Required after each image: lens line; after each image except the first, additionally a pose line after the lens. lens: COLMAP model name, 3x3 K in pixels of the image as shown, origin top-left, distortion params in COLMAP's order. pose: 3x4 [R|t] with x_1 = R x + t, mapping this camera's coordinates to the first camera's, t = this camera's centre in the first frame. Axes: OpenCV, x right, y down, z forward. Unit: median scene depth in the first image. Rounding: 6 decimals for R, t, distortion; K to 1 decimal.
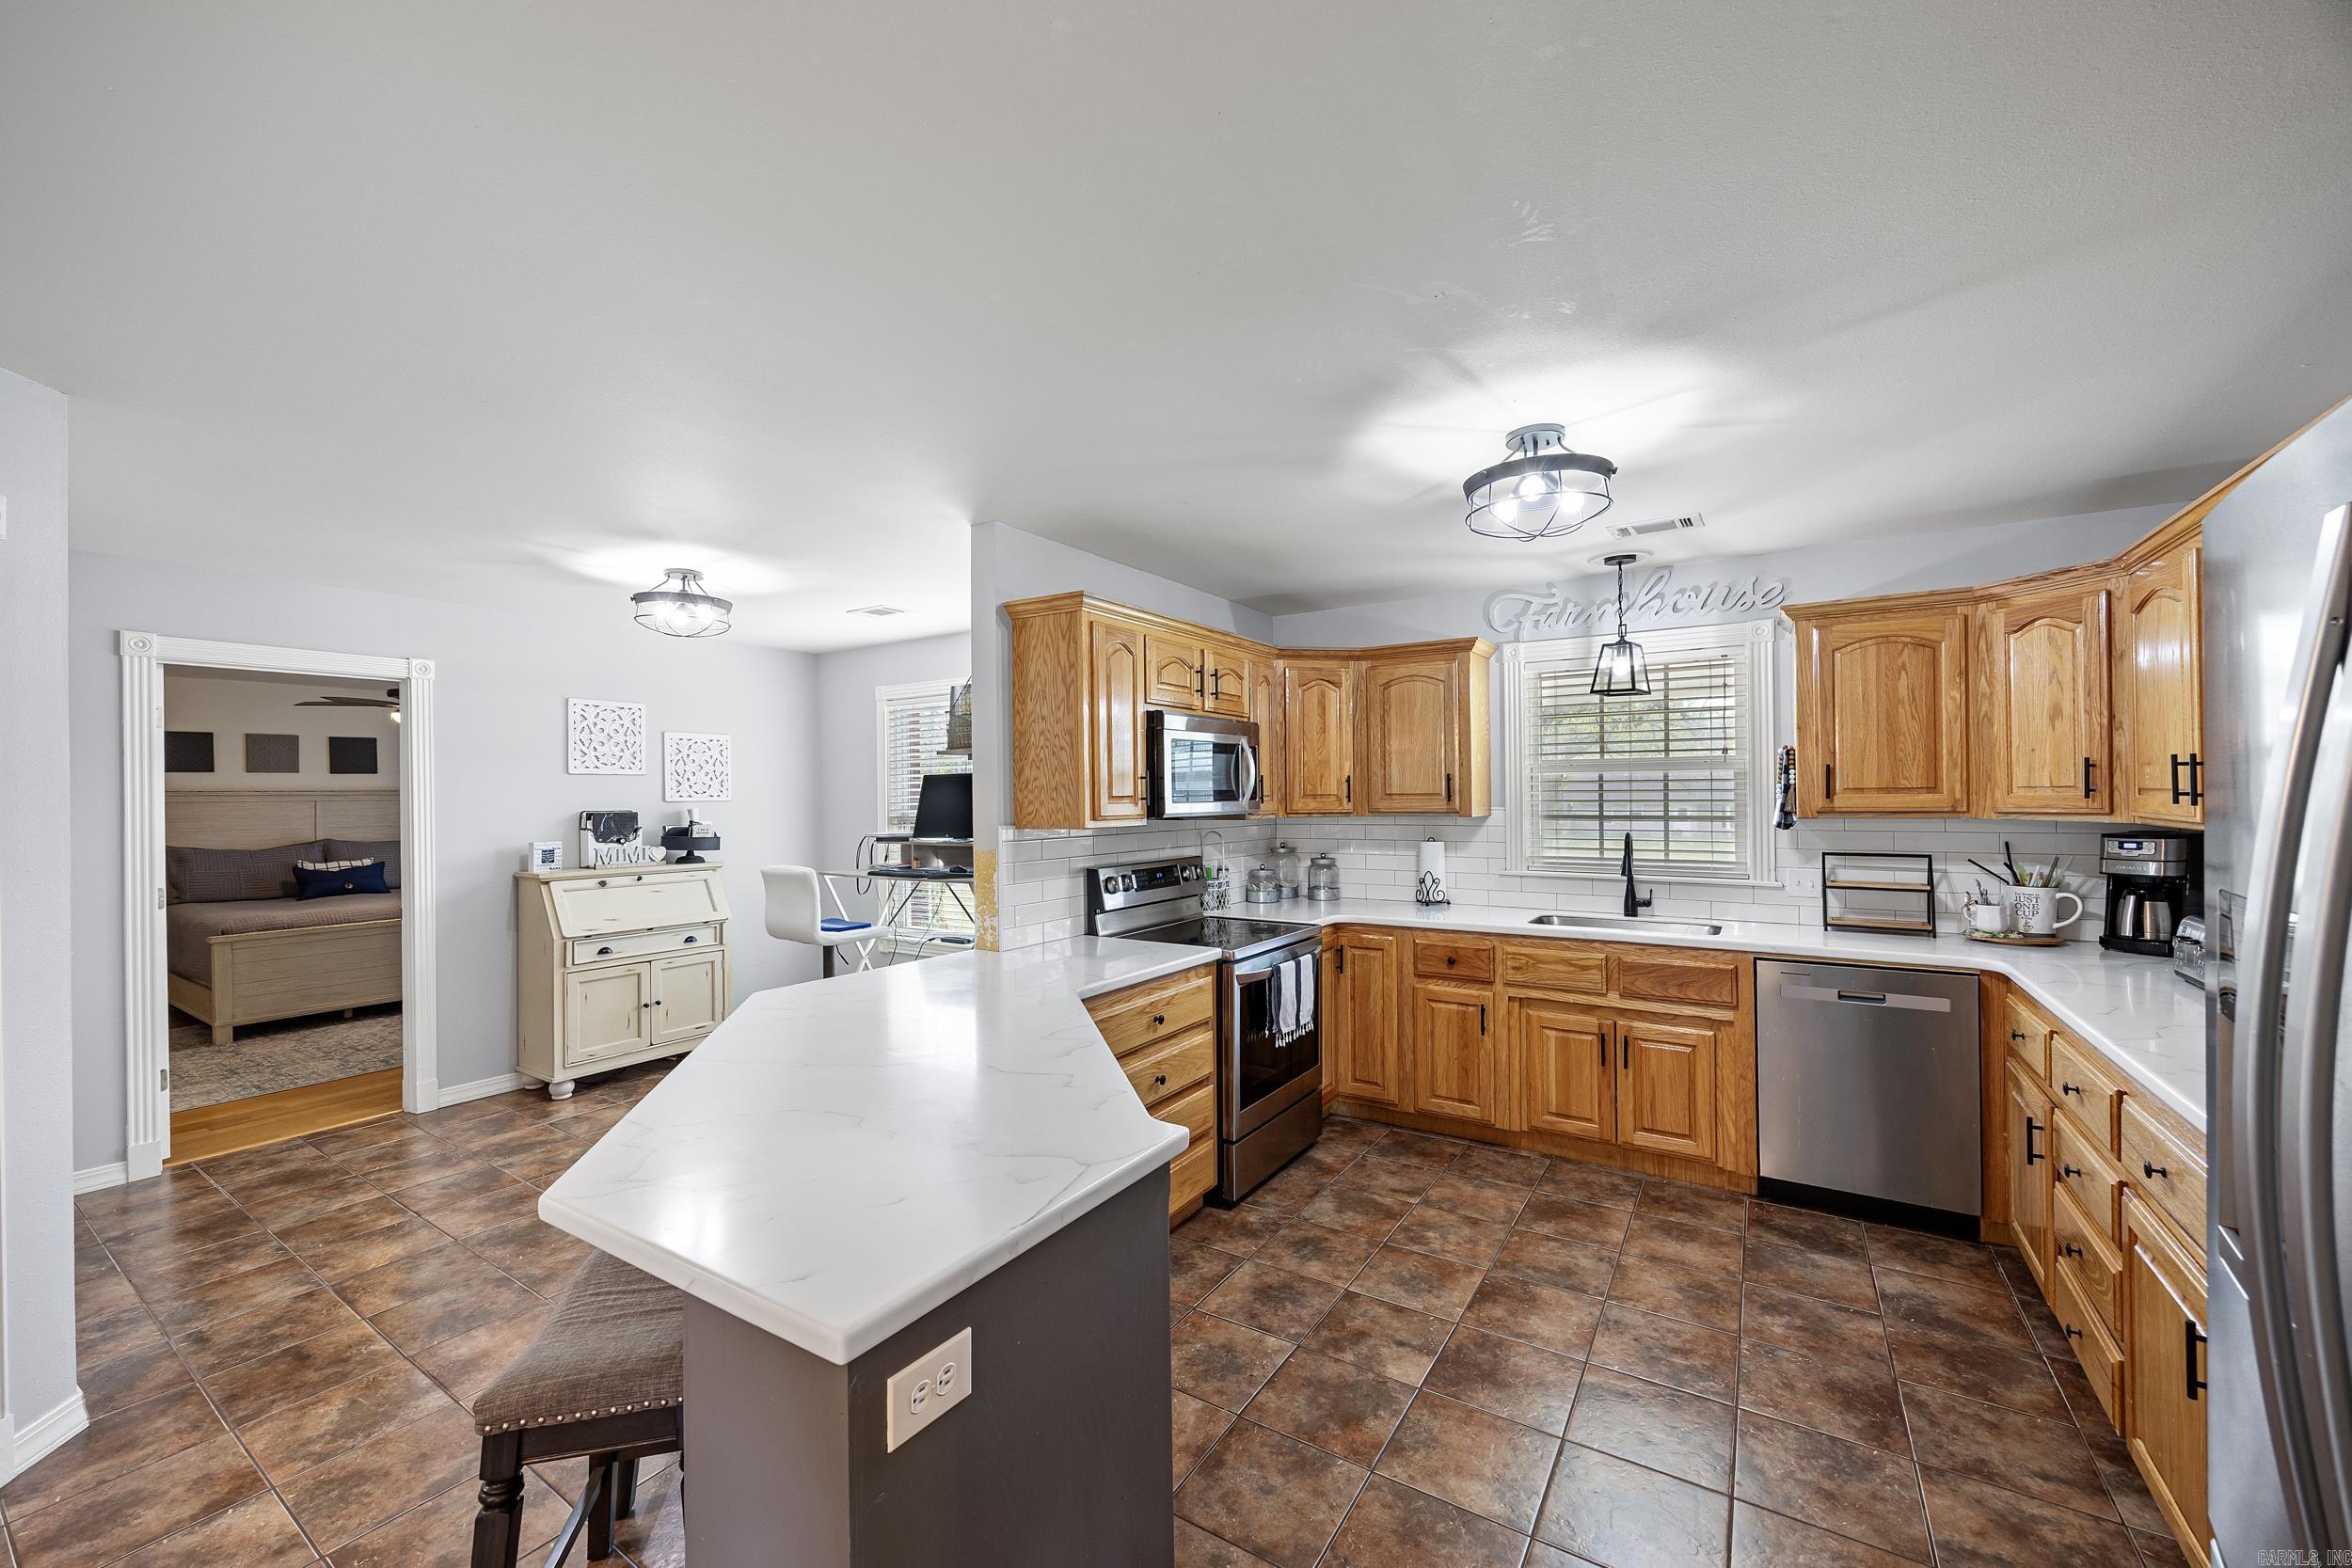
lens RADIAL K [[913.8, 0, 1178.4], [0, 913.8, 790.9], [0, 0, 1]] dist [-0.002973, 0.000541]
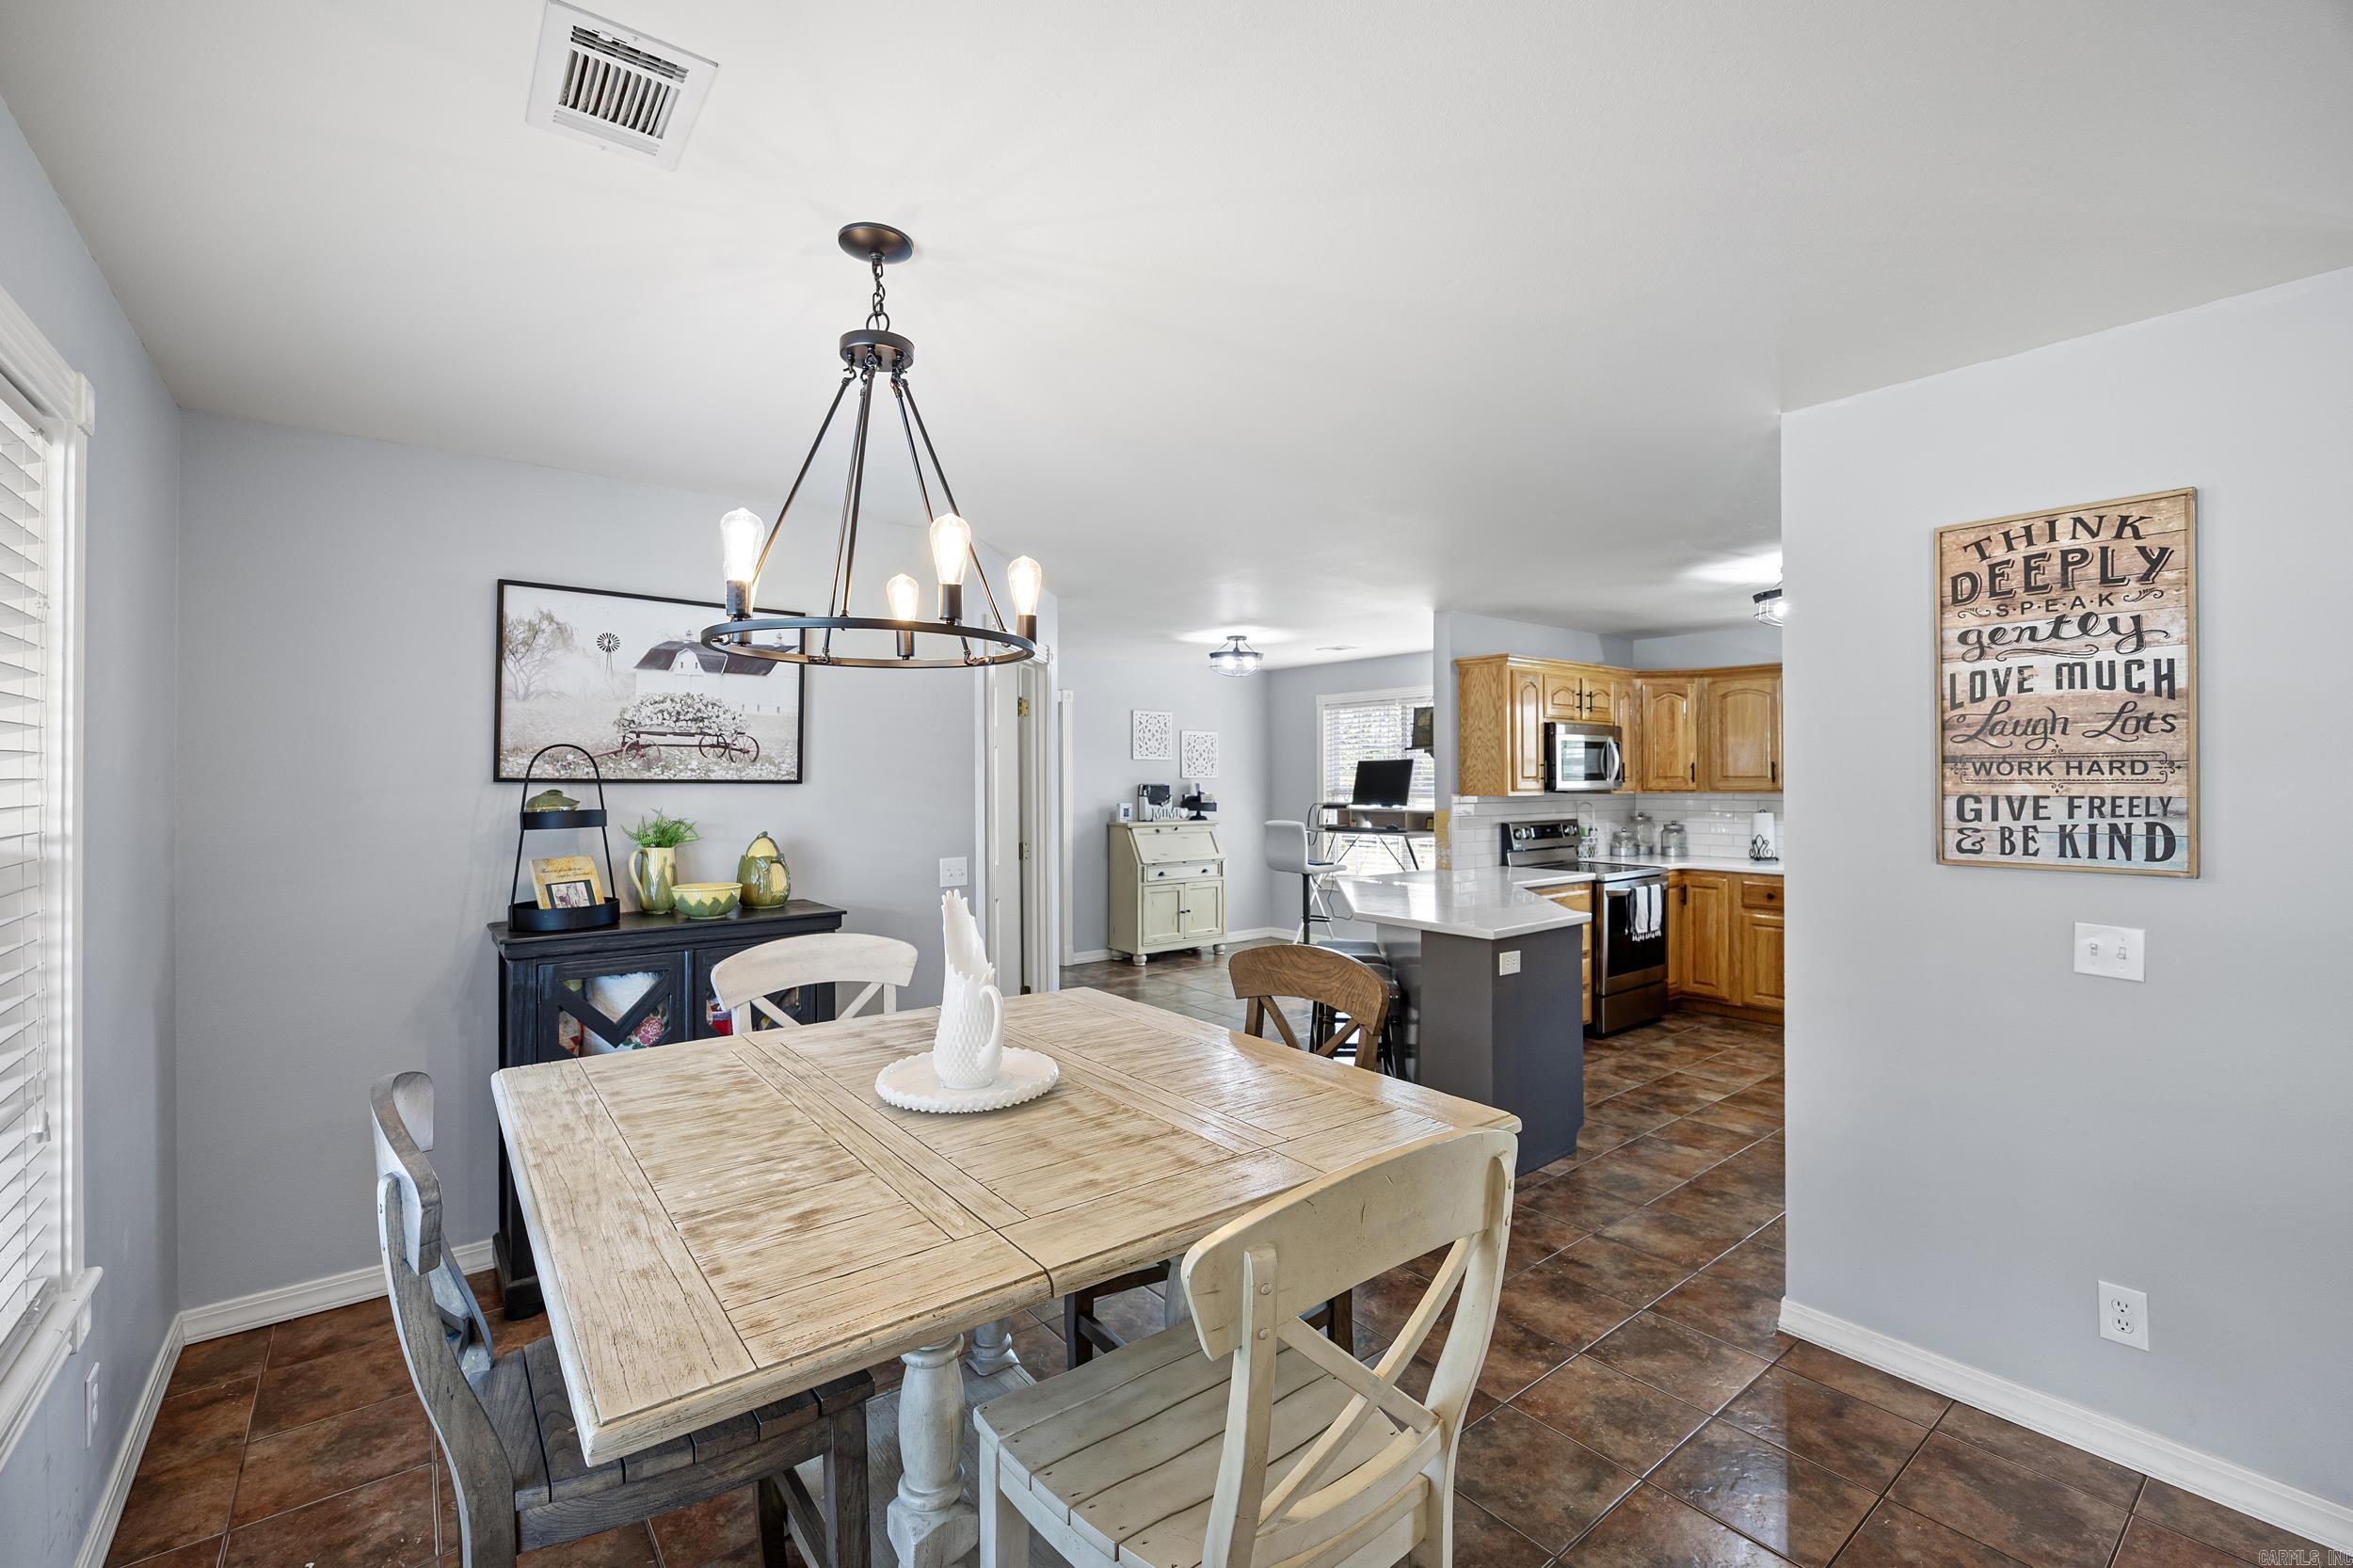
lens RADIAL K [[987.1, 0, 1174.5], [0, 987.1, 773.0], [0, 0, 1]] dist [-0.015090, 0.000065]
pose [[0.944125, 0.005201, -0.329546, -0.063331], [-0.004255, 0.999984, 0.003593, -0.003335], [0.329560, -0.001990, 0.944133, -0.668201]]
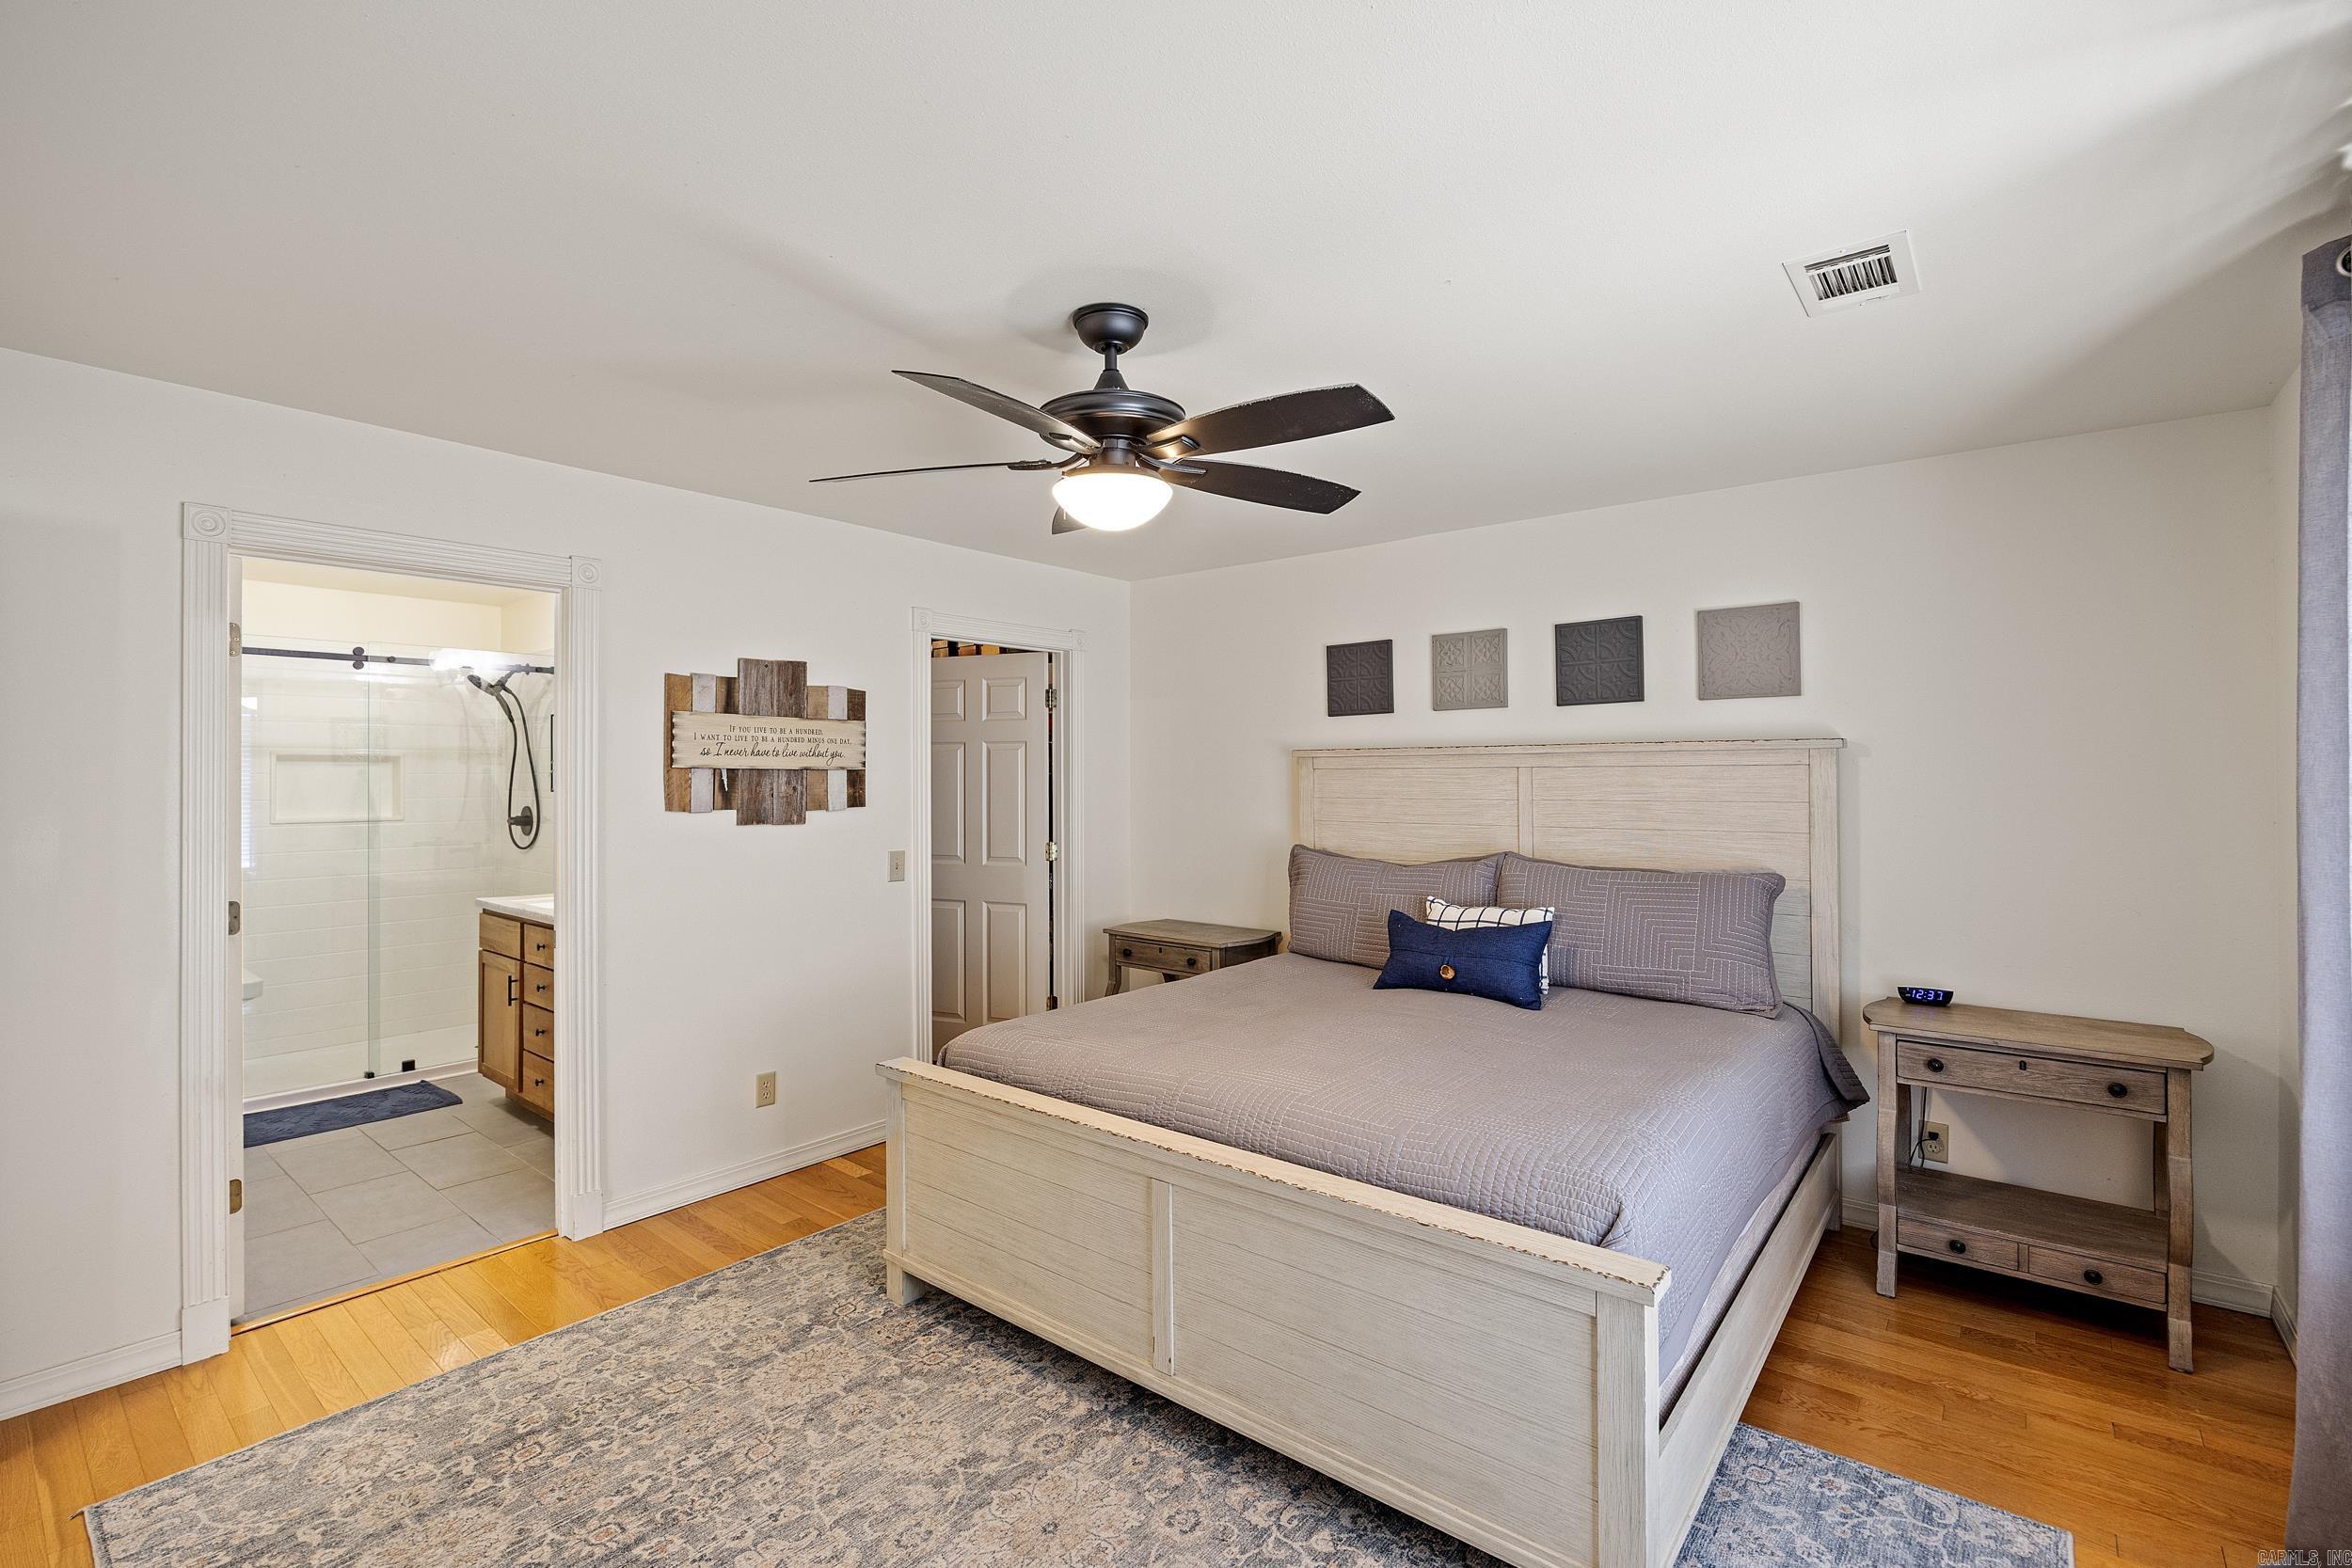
lens RADIAL K [[1047.3, 0, 1192.9], [0, 1047.3, 774.8], [0, 0, 1]] dist [-0.018504, 0.002143]
pose [[-0.090393, 0.004458, -0.995896, -0.756743], [0.011515, 0.999928, 0.003430, 0.020871], [0.995840, -0.011158, -0.090438, 1.639864]]
